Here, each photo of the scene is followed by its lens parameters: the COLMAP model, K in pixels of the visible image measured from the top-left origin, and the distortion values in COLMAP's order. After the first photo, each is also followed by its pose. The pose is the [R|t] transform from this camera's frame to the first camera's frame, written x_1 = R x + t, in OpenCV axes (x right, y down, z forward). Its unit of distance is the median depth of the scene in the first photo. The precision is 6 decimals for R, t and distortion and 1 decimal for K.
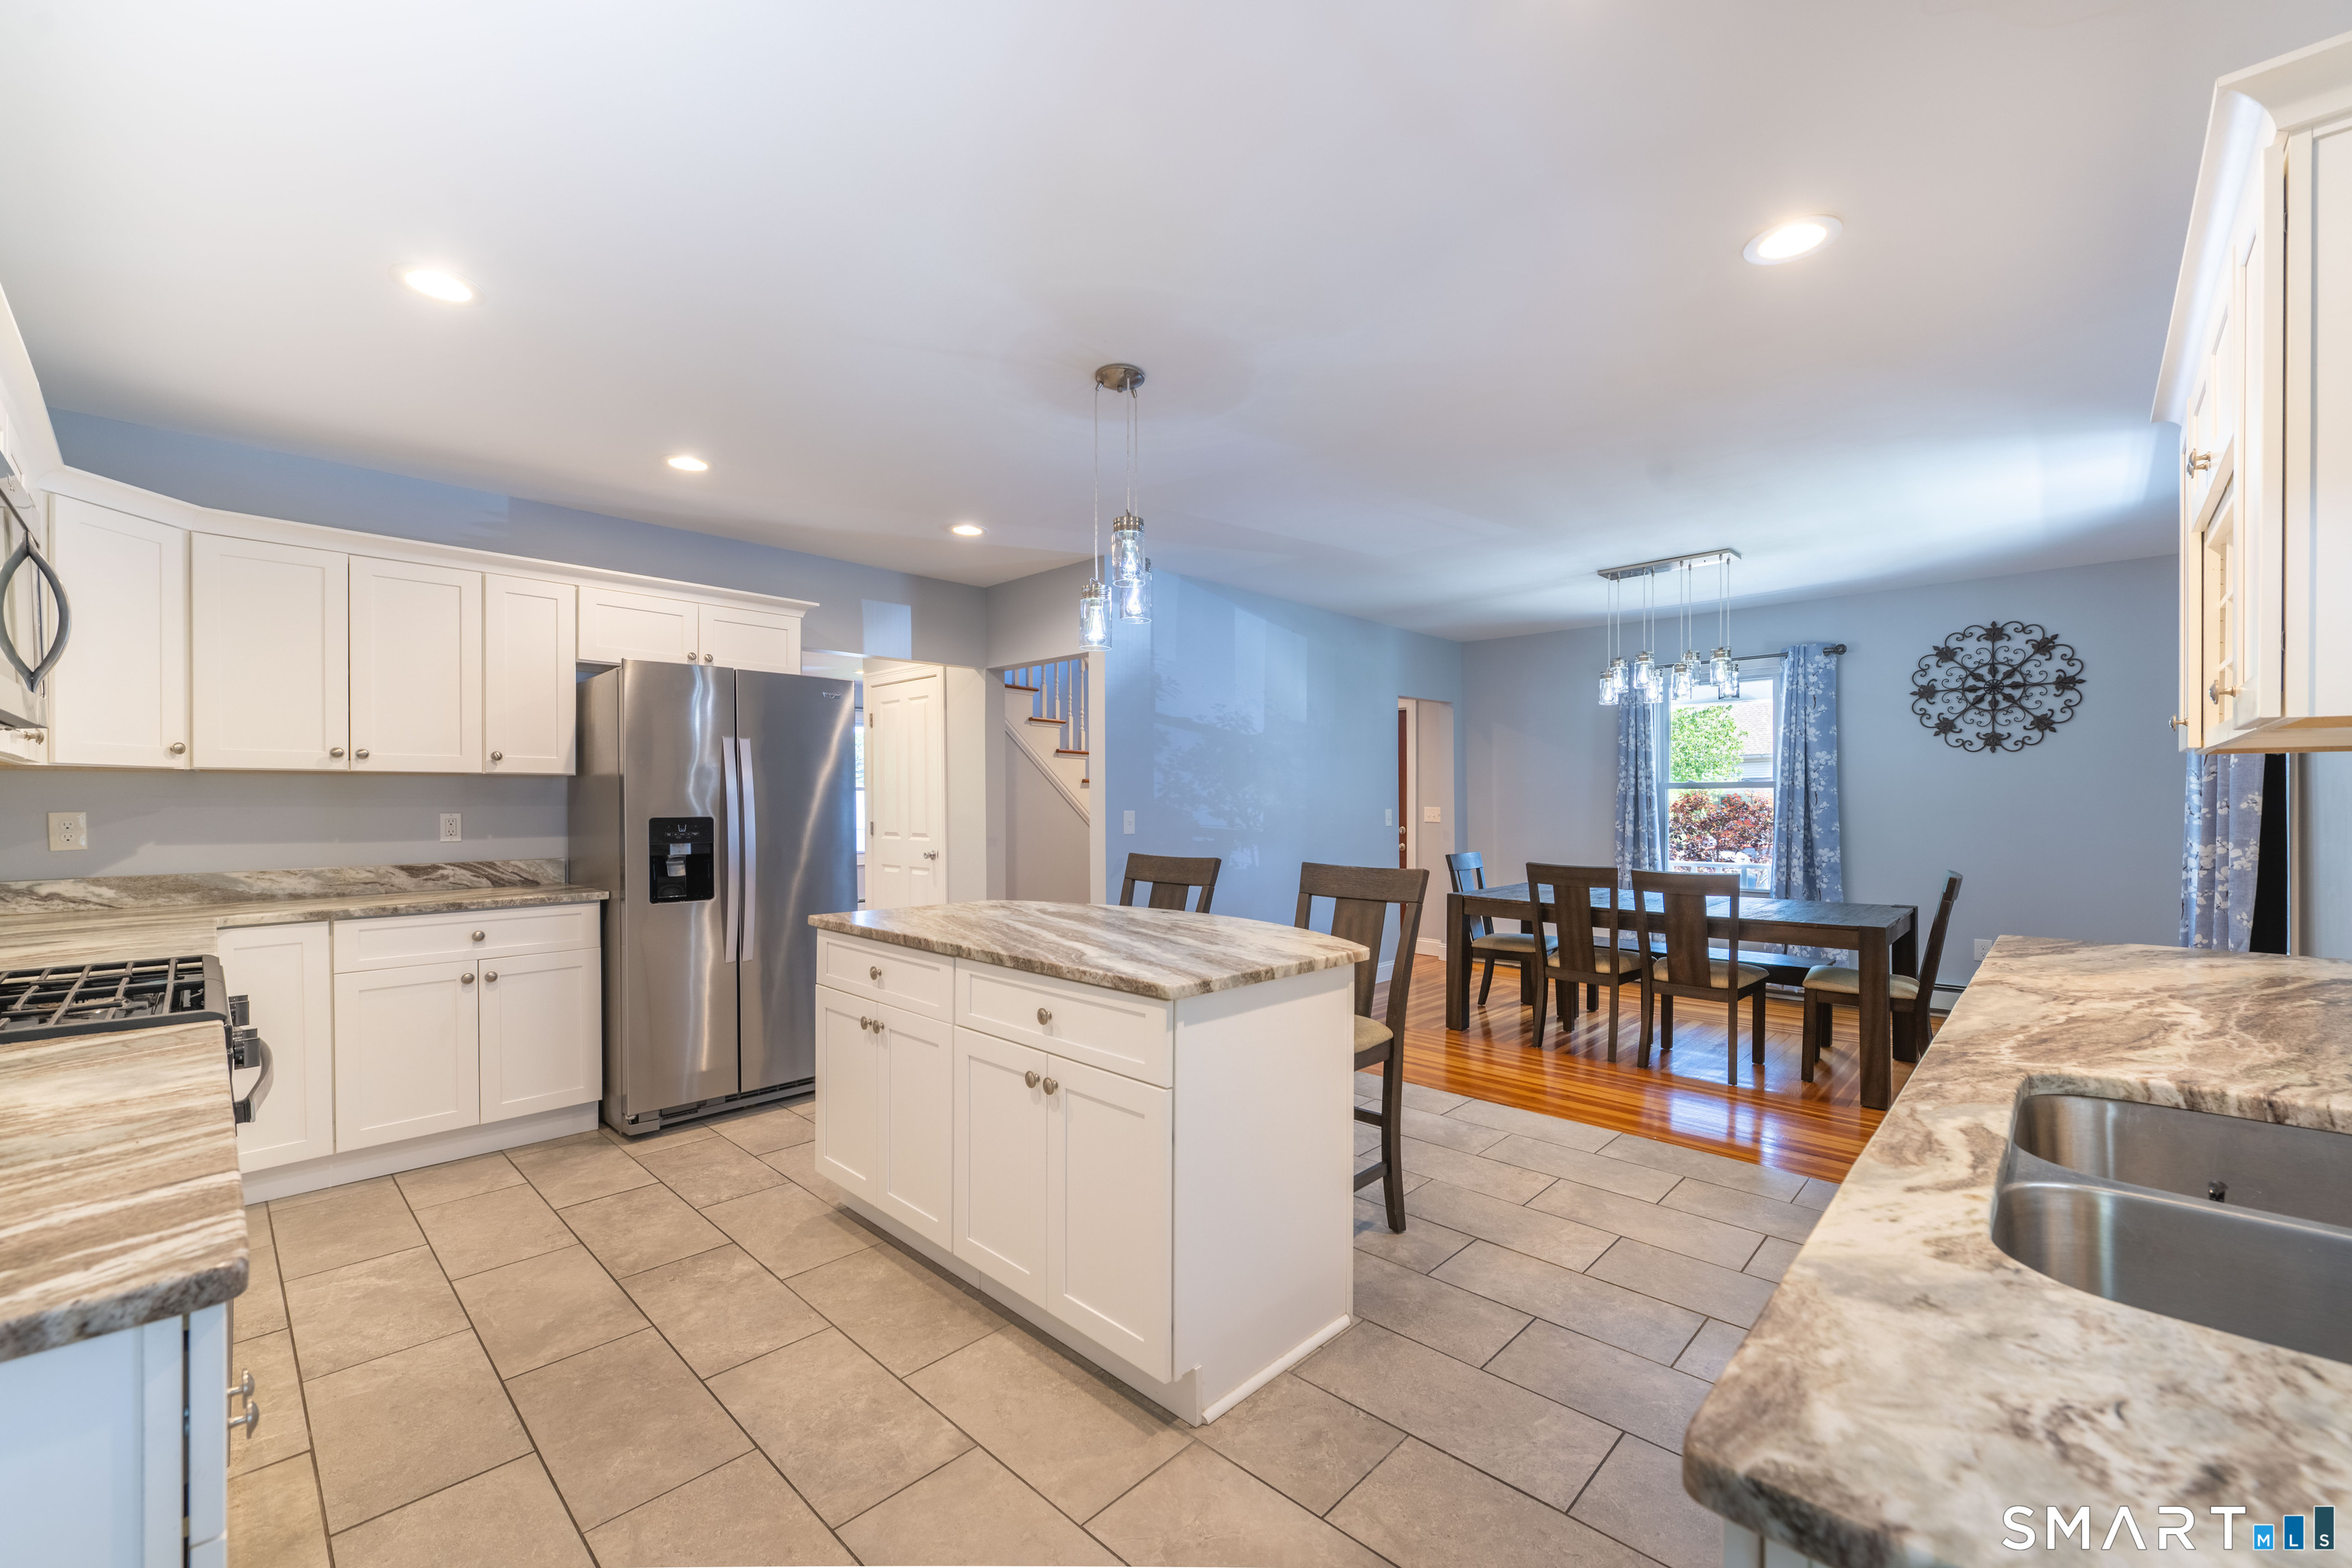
lens RADIAL K [[948.0, 0, 1197.5], [0, 948.0, 804.8], [0, 0, 1]] dist [-0.002175, 0.000018]
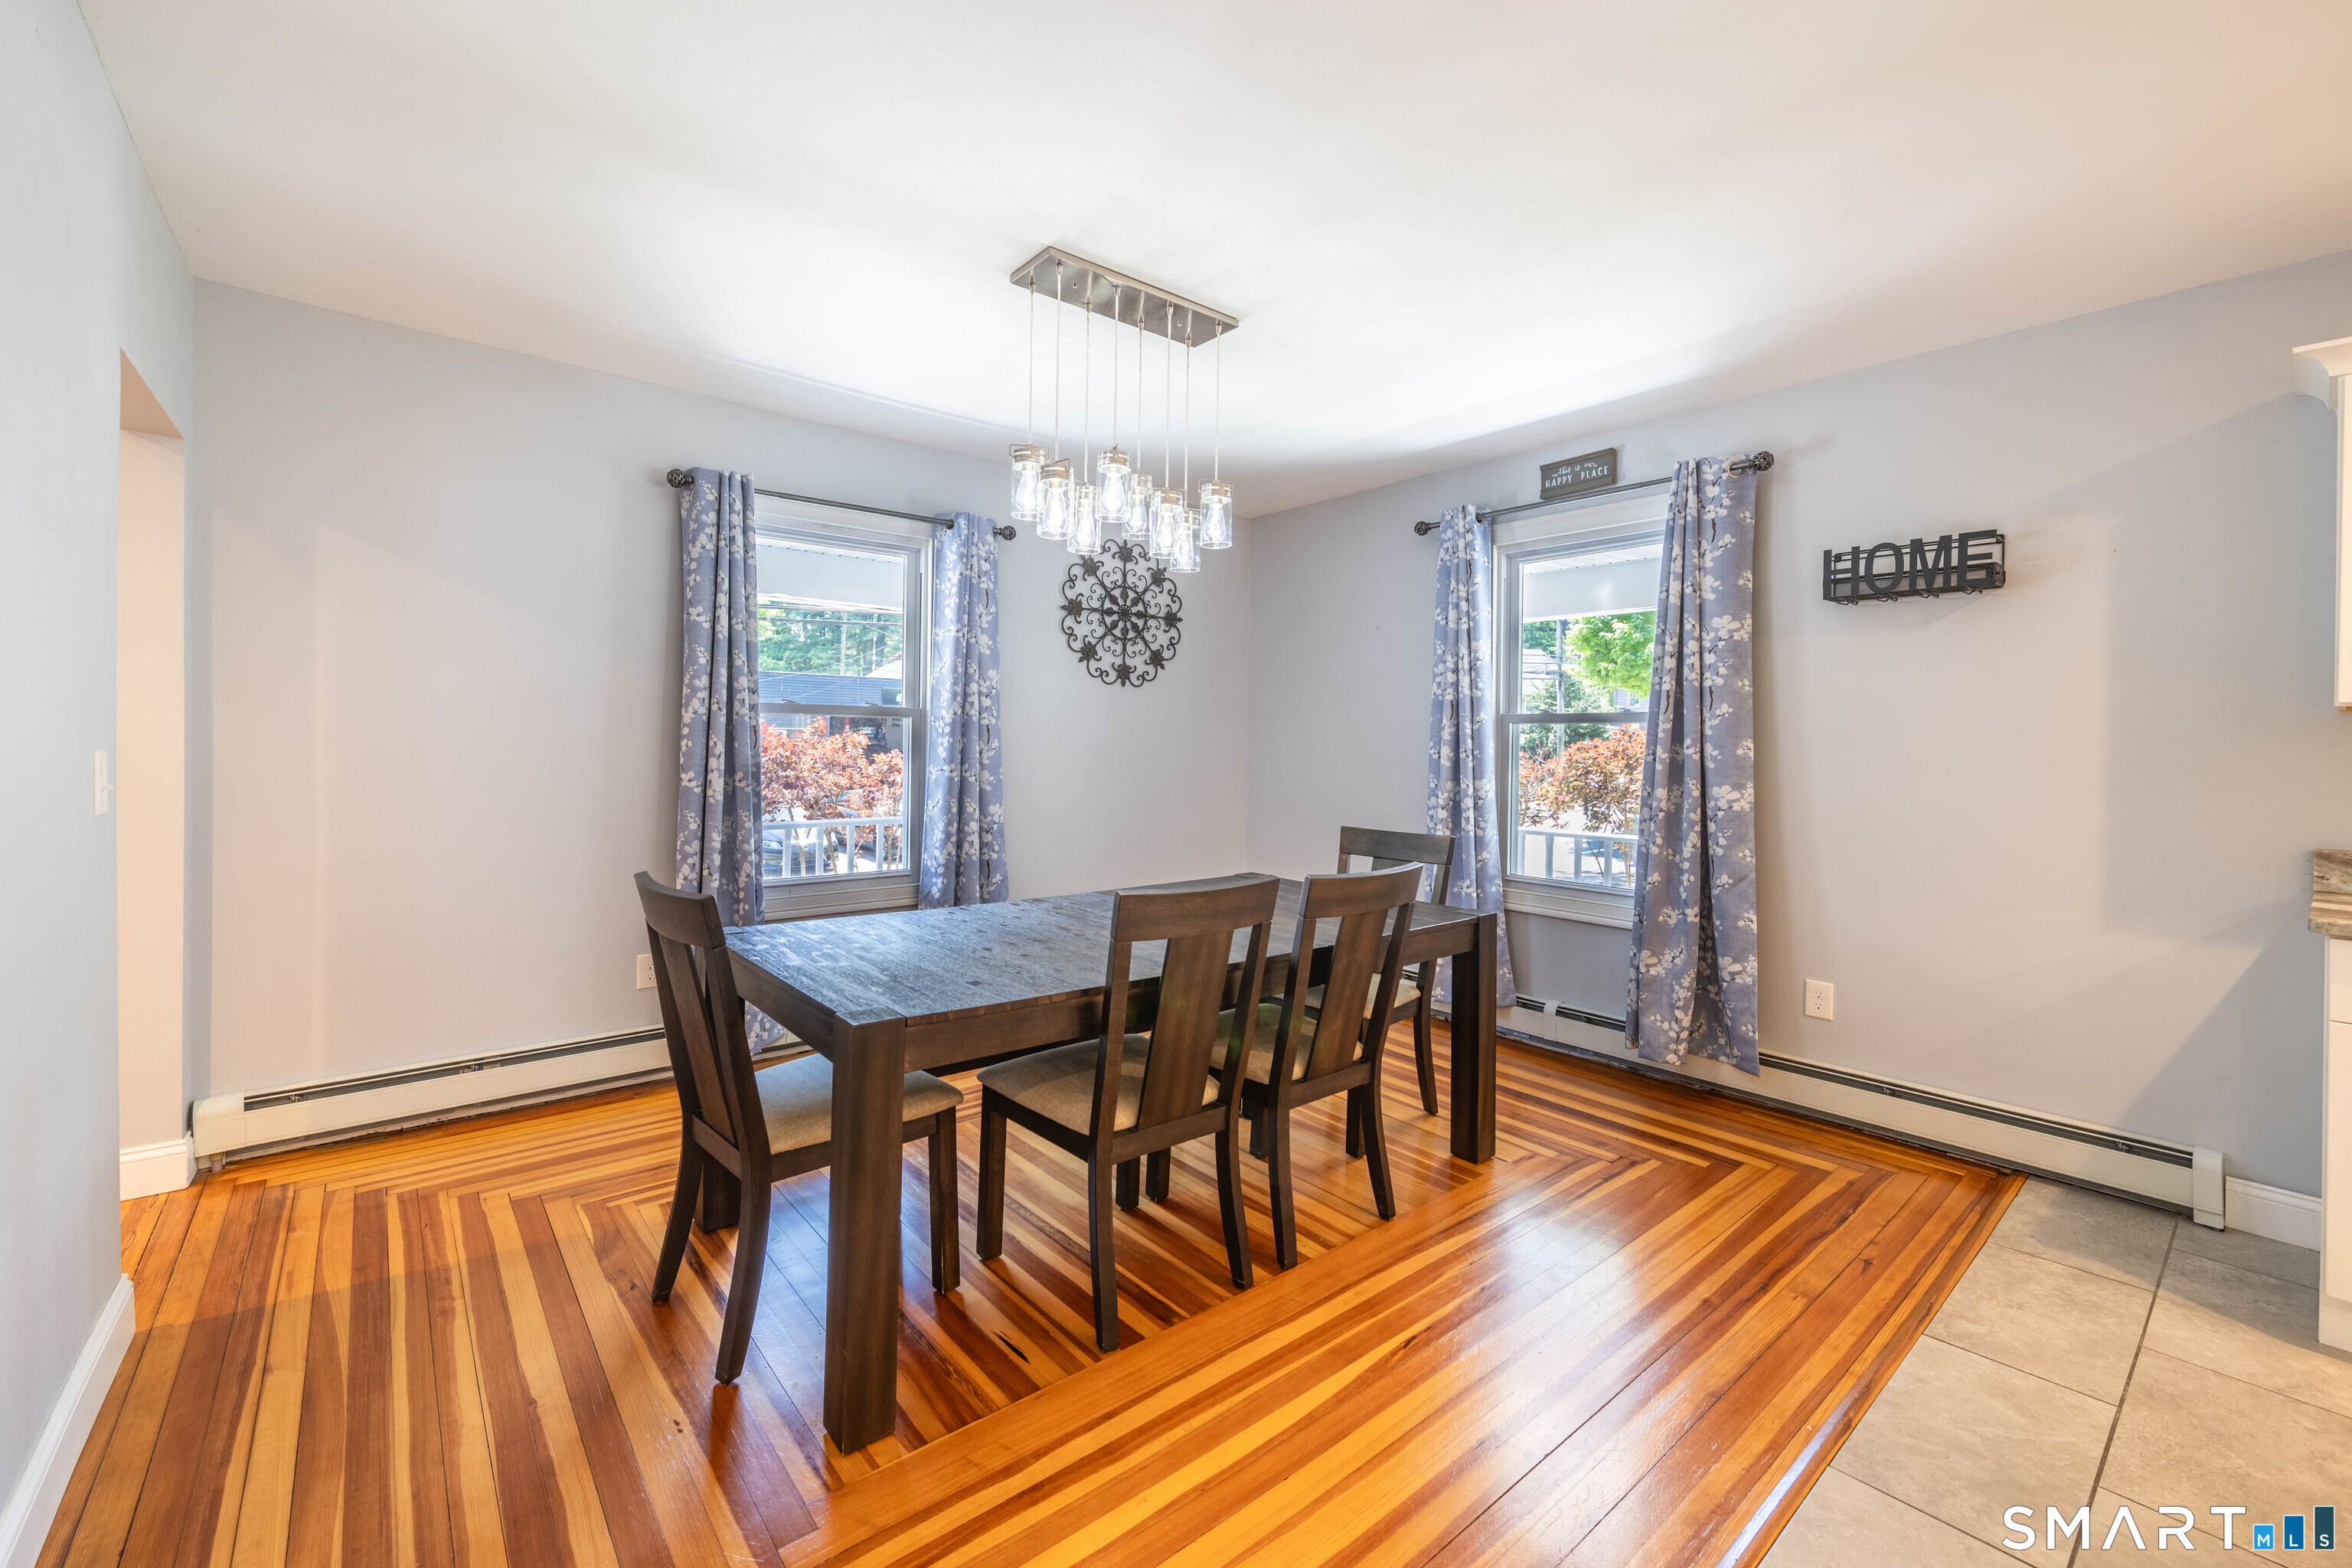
lens RADIAL K [[948.0, 0, 1200.9], [0, 948.0, 752.0], [0, 0, 1]] dist [-0.002175, 0.000018]
pose [[0.107353, -0.004344, 0.994212, -0.043200], [-0.010585, 0.999929, 0.005511, 0.001218], [-0.994165, -0.011115, 0.107299, 0.833273]]
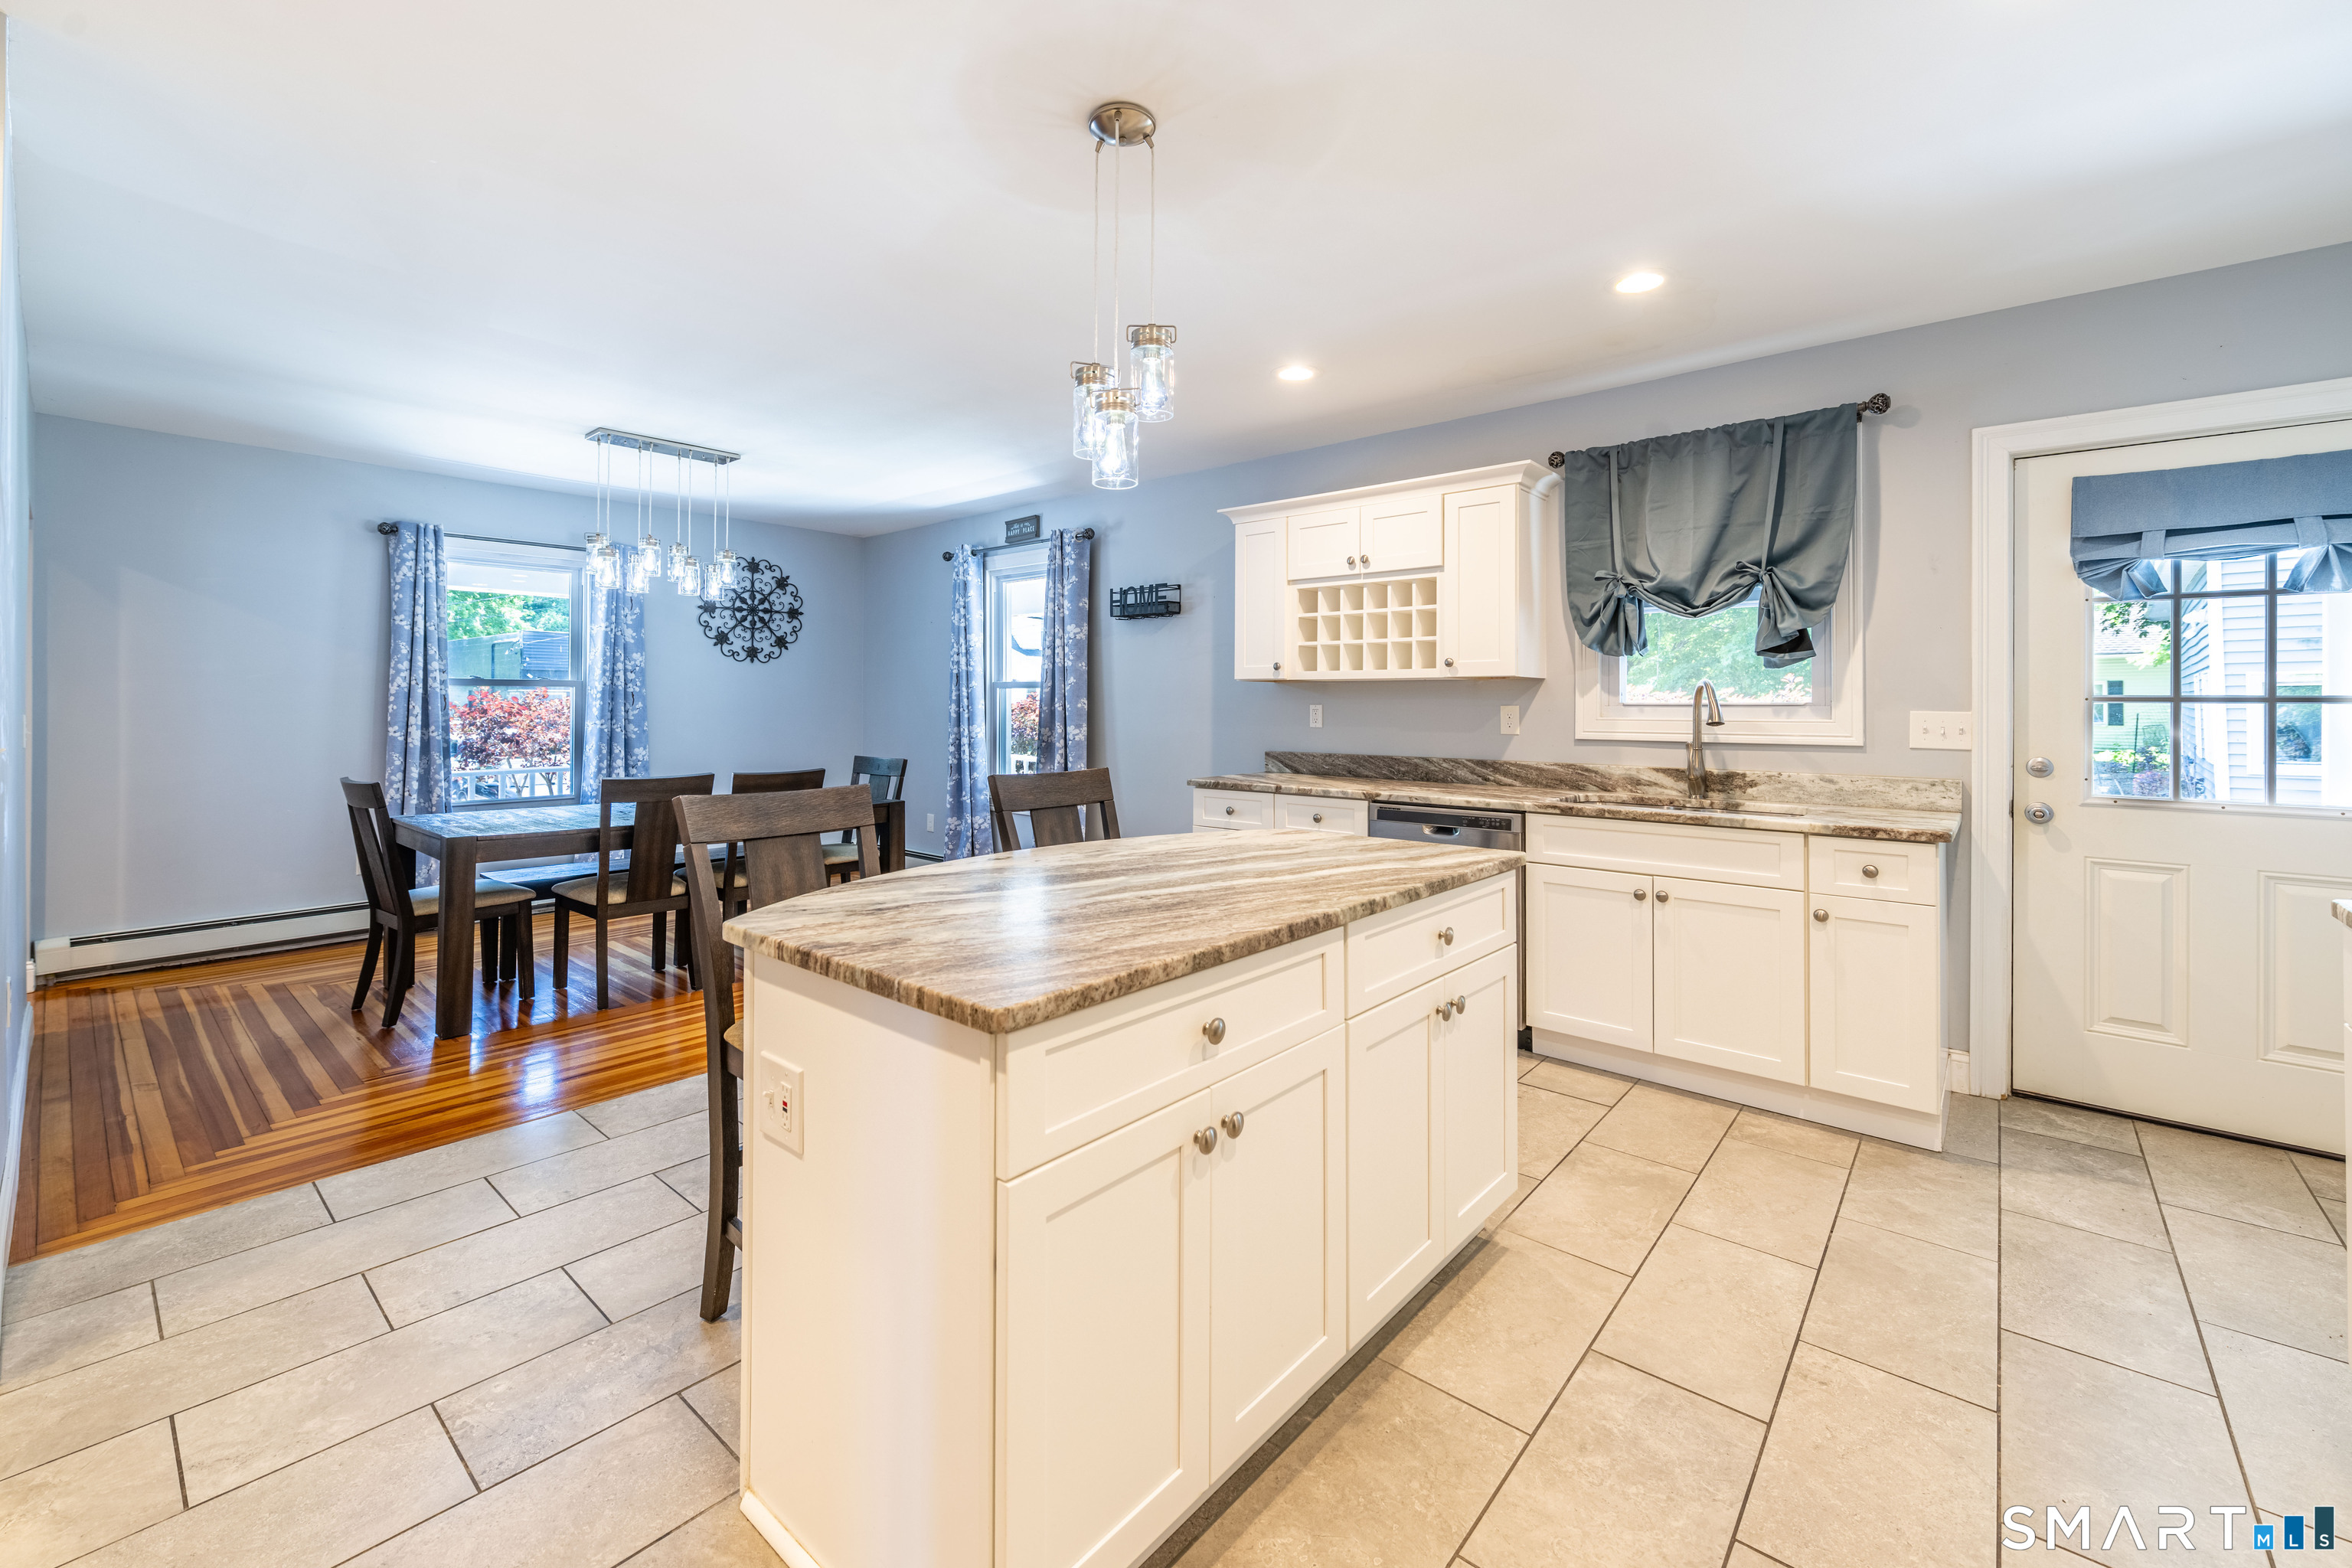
lens RADIAL K [[948.0, 0, 1157.2], [0, 948.0, 699.1], [0, 0, 1]] dist [-0.002175, 0.000018]
pose [[-0.030362, 0.006280, 0.999519, -0.416981], [-0.000391, 0.999980, -0.006295, 0.000188], [-0.999539, -0.000582, -0.030359, 0.509301]]
